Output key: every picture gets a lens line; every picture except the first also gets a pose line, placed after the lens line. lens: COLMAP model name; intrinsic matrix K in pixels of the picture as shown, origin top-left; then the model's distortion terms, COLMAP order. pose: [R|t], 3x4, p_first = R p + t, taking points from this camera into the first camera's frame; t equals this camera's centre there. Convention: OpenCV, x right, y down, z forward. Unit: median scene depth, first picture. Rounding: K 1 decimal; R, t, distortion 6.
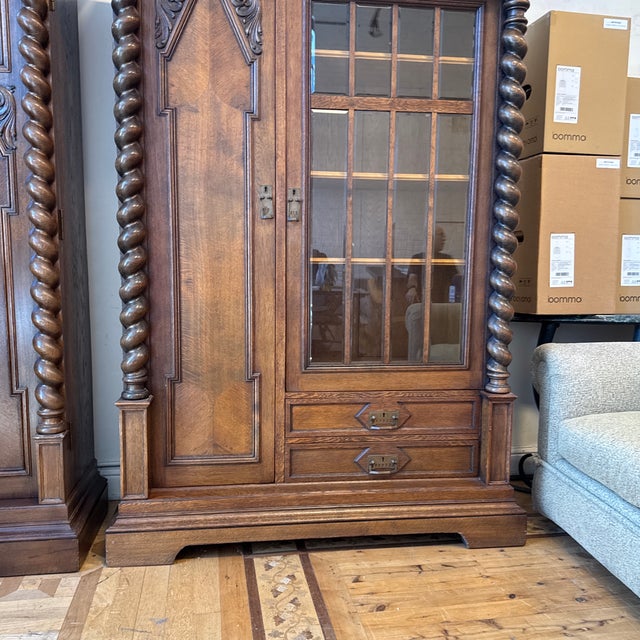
lens RADIAL K [[618.9, 0, 319.5], [0, 618.9, 329.6], [0, 0, 1]] dist [0.035641, 0.000000]
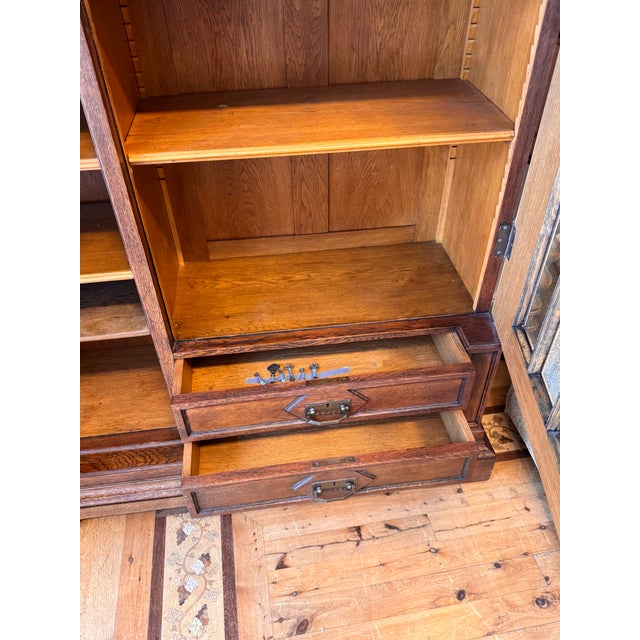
lens RADIAL K [[529.9, 0, 320.6], [0, 529.9, 324.6], [0, 0, 1]] dist [0.074881, -0.123649]
pose [[0.999606, -0.020049, -0.019642, 0.125764], [0.027627, 0.826258, 0.562615, -0.260932], [0.004950, -0.562936, 0.826486, 0.542641]]
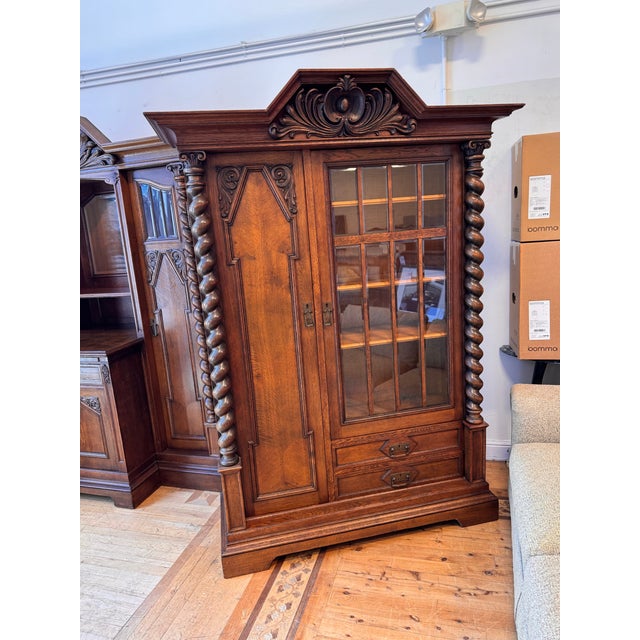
lens RADIAL K [[464.2, 0, 317.1], [0, 464.2, 319.4], [0, 0, 1]] dist [0.050873, -0.069252]
pose [[0.993264, -0.097307, 0.062909, -0.131818], [0.091316, 0.991566, 0.091970, -0.286996], [-0.071328, -0.085606, 0.993773, -0.042565]]
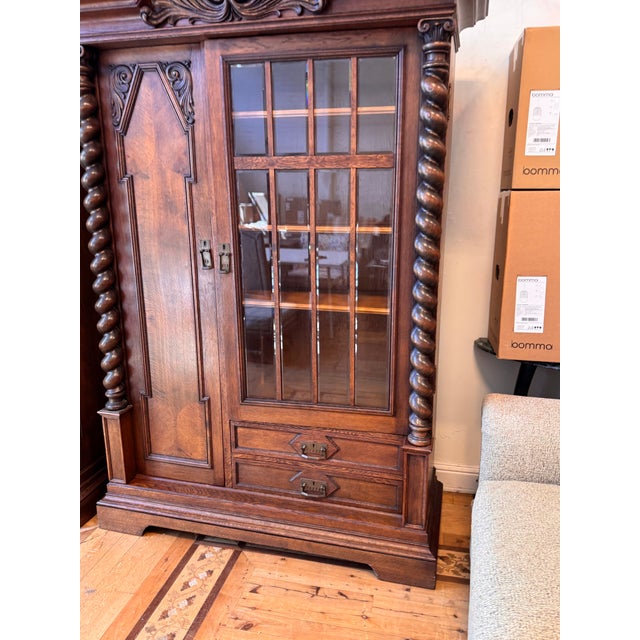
lens RADIAL K [[529.9, 0, 324.4], [0, 529.9, 318.9], [0, 0, 1]] dist [0.074881, -0.123649]
pose [[0.924203, 0.077513, -0.373953, 0.482666], [-0.030519, 0.991044, 0.129998, -0.220170], [0.380681, -0.108732, 0.918292, 0.173216]]
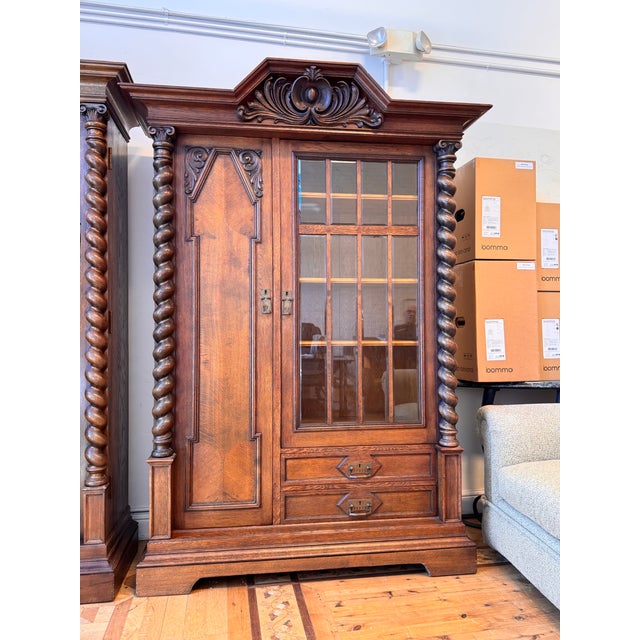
lens RADIAL K [[529.9, 0, 320.7], [0, 529.9, 311.0], [0, 0, 1]] dist [0.074881, -0.123649]
pose [[0.999877, -0.014265, 0.006552, 0.023735], [0.015035, 0.990263, -0.138398, -0.026352], [-0.004514, 0.138480, 0.990355, -0.122751]]
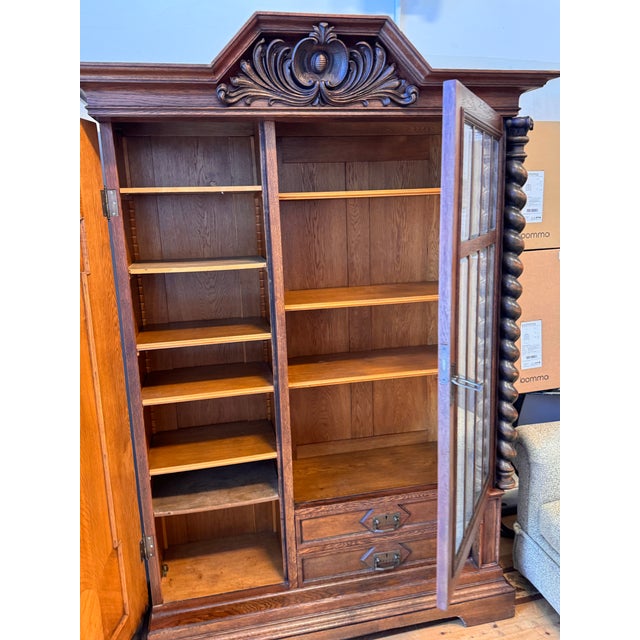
lens RADIAL K [[529.9, 0, 317.1], [0, 529.9, 304.9], [0, 0, 1]] dist [0.074881, -0.123649]
pose [[0.995624, -0.061985, 0.069938, -0.061034], [0.057195, 0.996008, 0.068530, -0.319264], [-0.073906, -0.064230, 0.995195, 0.106558]]
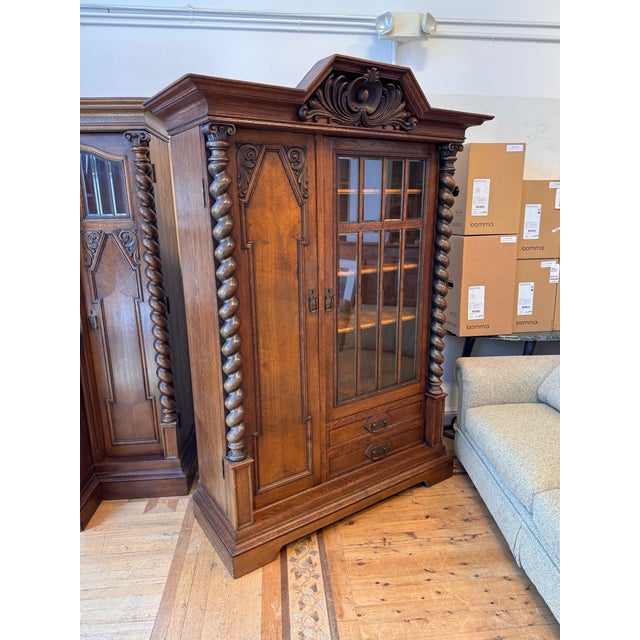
lens RADIAL K [[464.2, 0, 318.0], [0, 464.2, 318.3], [0, 0, 1]] dist [0.050873, -0.069252]
pose [[0.898586, -0.128995, 0.419409, -0.515590], [0.074369, 0.986757, 0.144155, -0.313553], [-0.432450, -0.098345, 0.896279, 0.047859]]
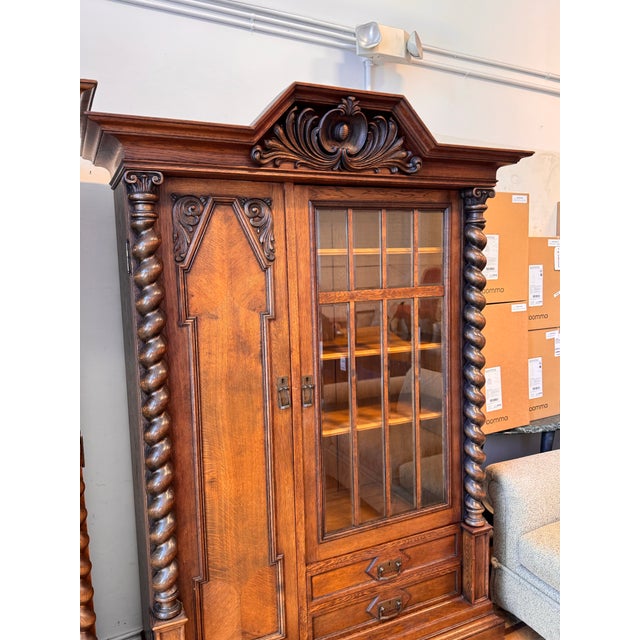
lens RADIAL K [[530.6, 0, 322.4], [0, 530.6, 315.8], [0, 0, 1]] dist [0.098748, -0.161953]
pose [[0.951259, -0.066460, 0.301148, -0.283305], [0.072152, 0.997363, -0.007804, -0.321554], [-0.299835, 0.029152, 0.953545, 0.112171]]
